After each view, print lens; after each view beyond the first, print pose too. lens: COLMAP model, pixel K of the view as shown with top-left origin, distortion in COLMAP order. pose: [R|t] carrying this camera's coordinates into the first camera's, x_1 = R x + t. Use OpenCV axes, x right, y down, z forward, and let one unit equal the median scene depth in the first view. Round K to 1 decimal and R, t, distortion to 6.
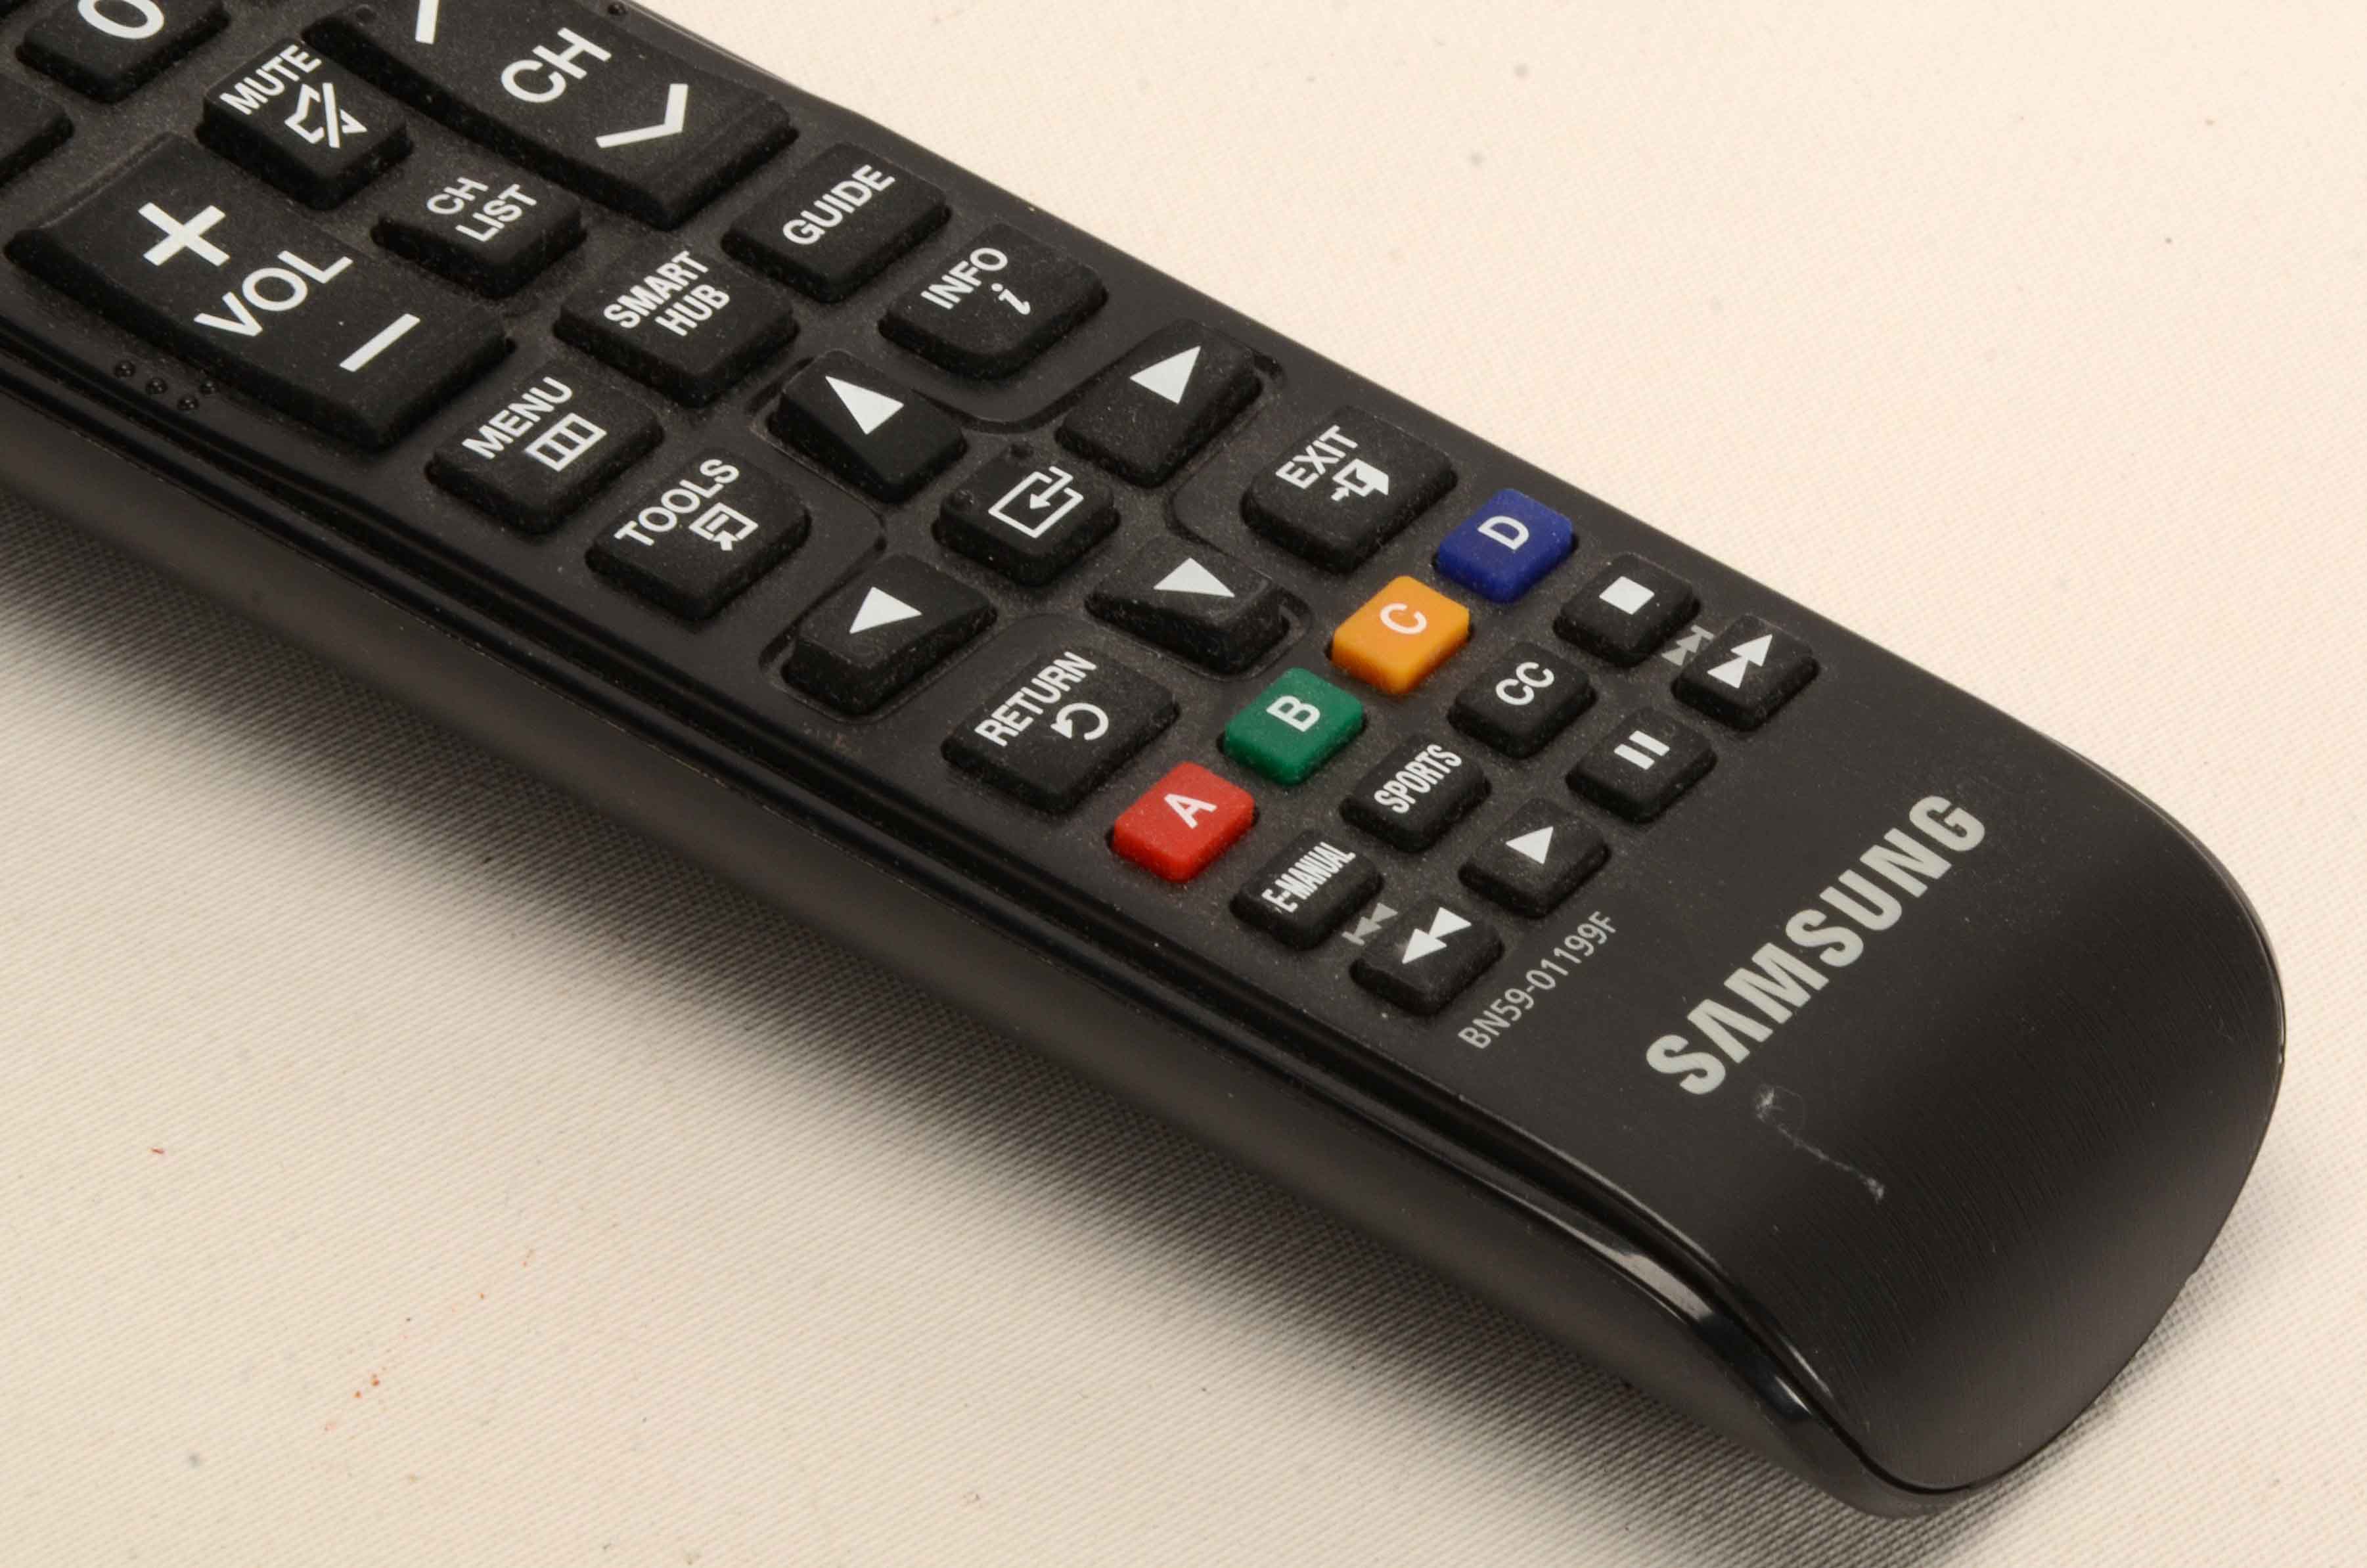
lens RADIAL K [[10593.1, 0, 1184.2], [0, 10593.1, 786.8], [0, 0, 1]] dist [1.133822, 0.000000]
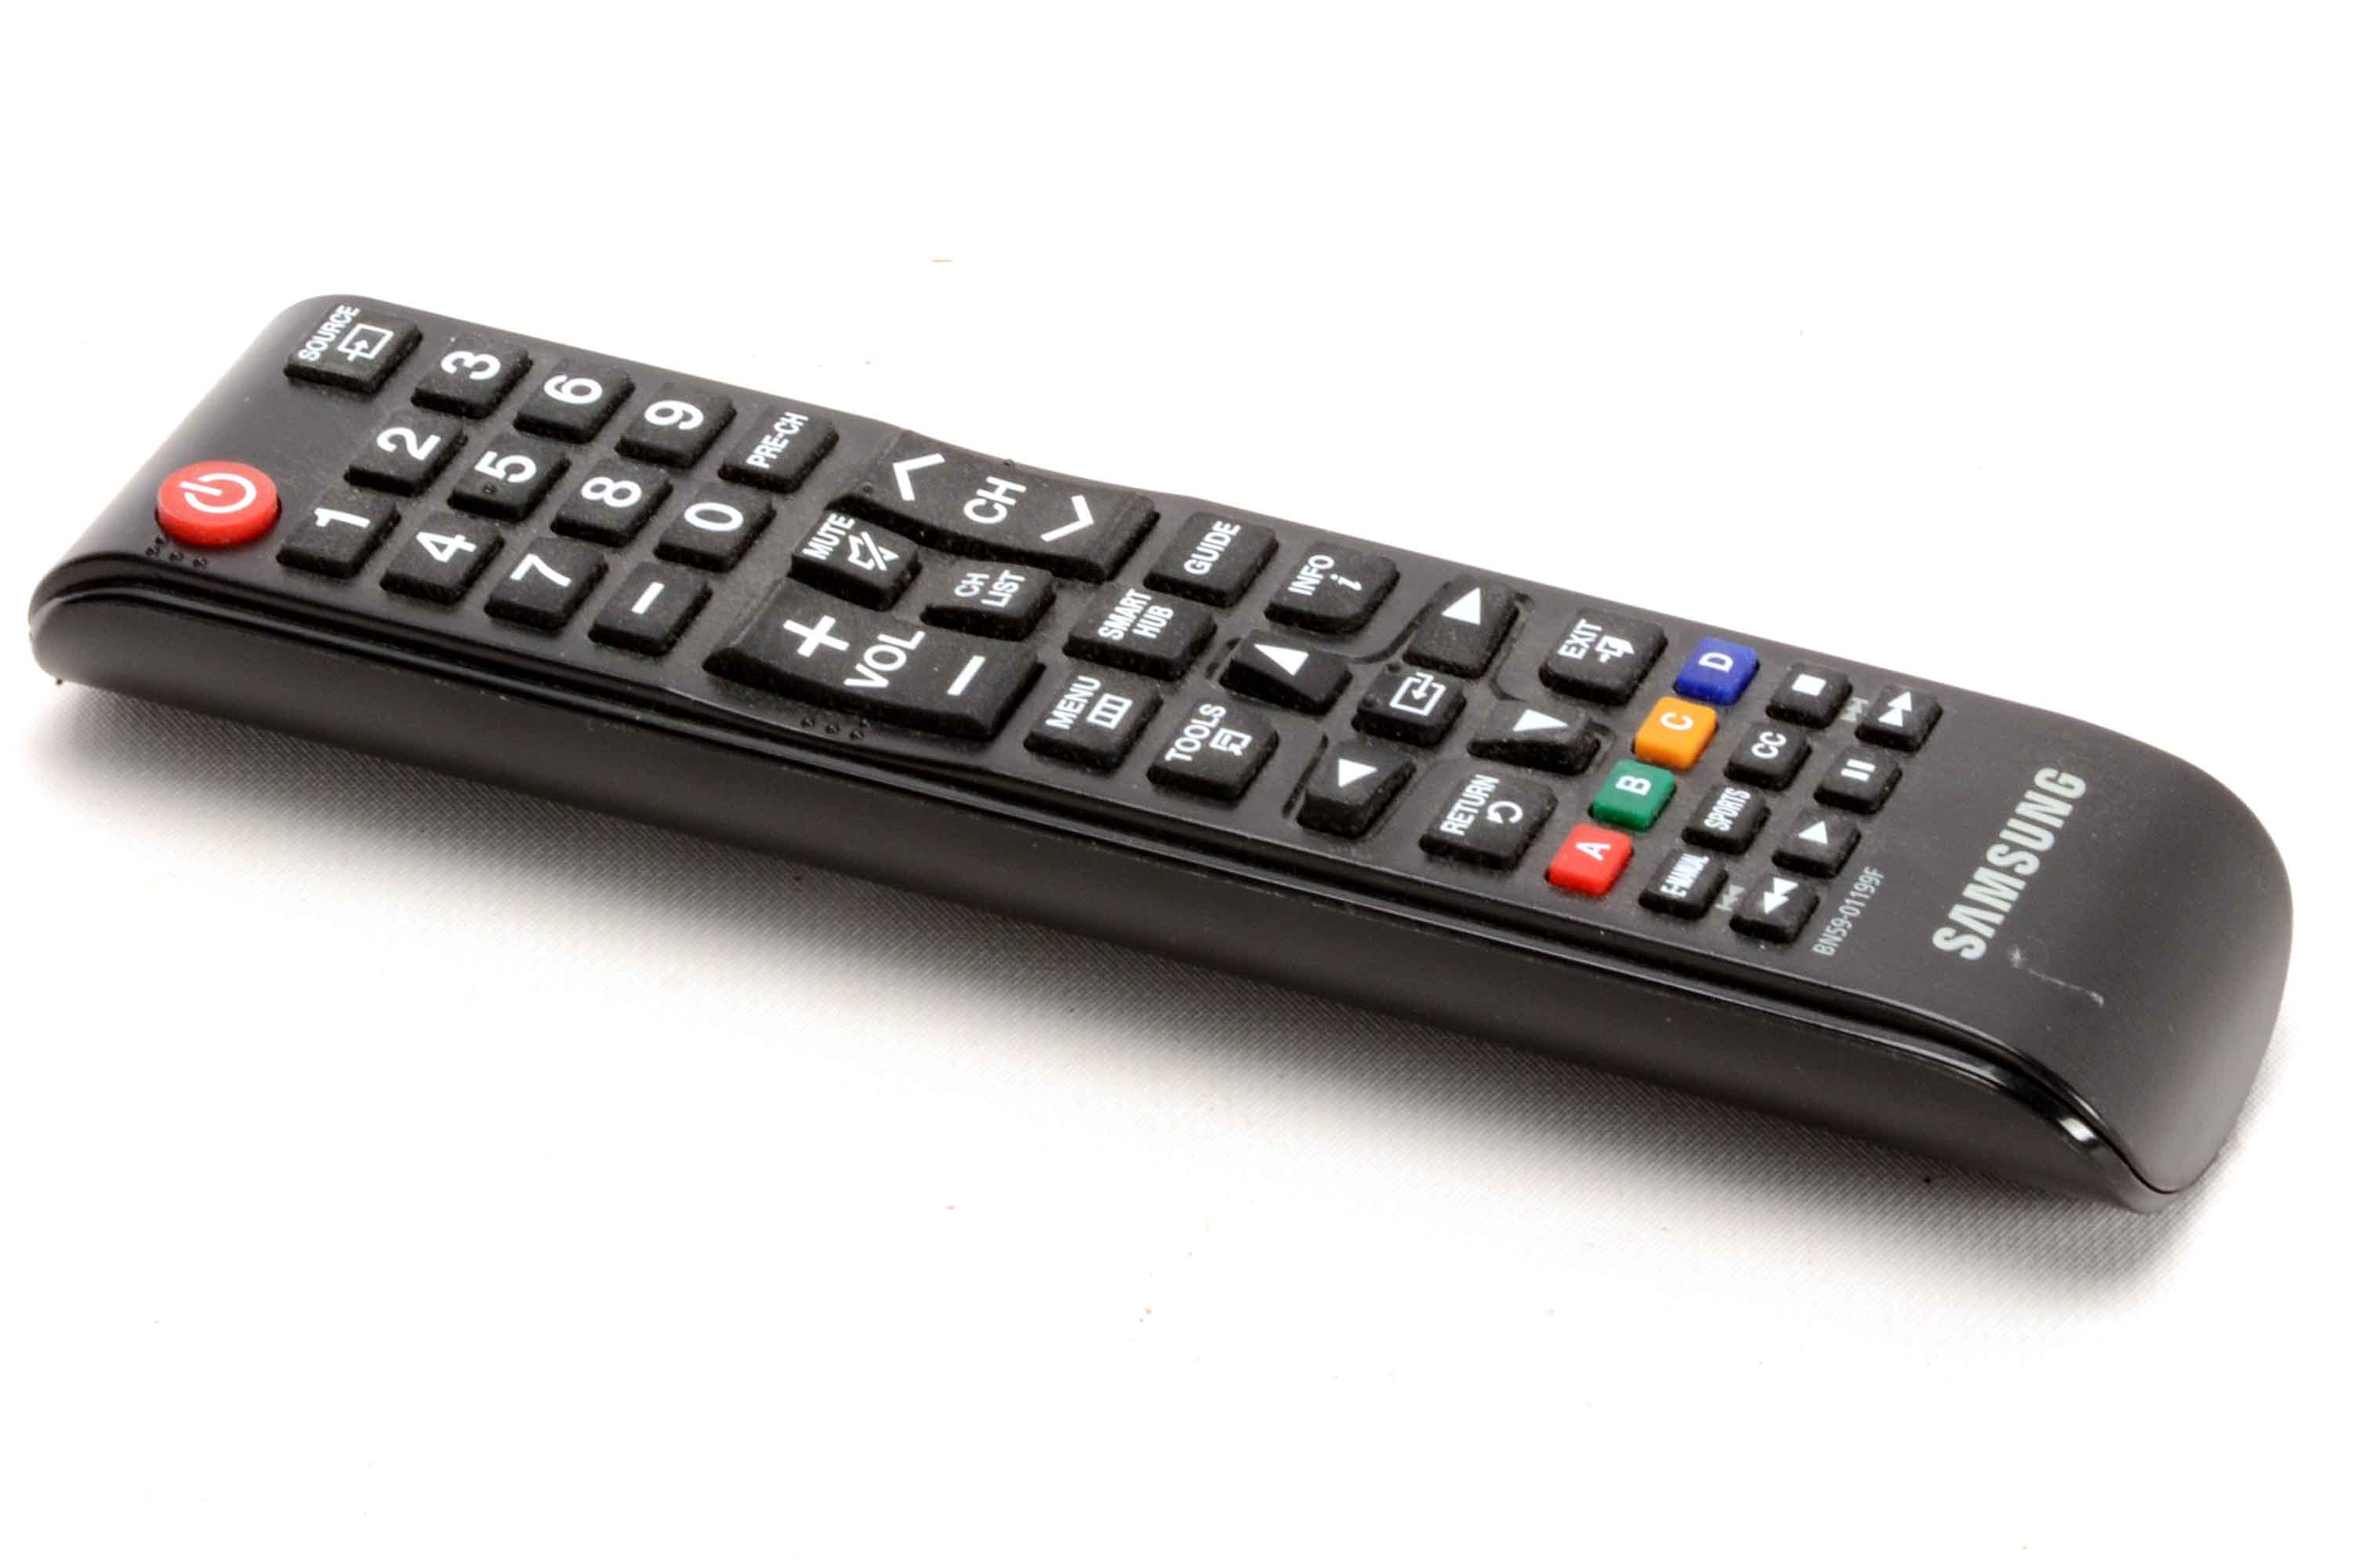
lens RADIAL K [[9464.2, 0, 1181.5], [0, 9464.2, 781.4], [0, 0, 1]] dist [1.257912, 0.000000]
pose [[0.977760, -0.176577, 0.113162, -0.203922], [0.185155, 0.980190, -0.070324, 0.075122], [-0.098503, 0.089713, 0.991085, -0.346852]]
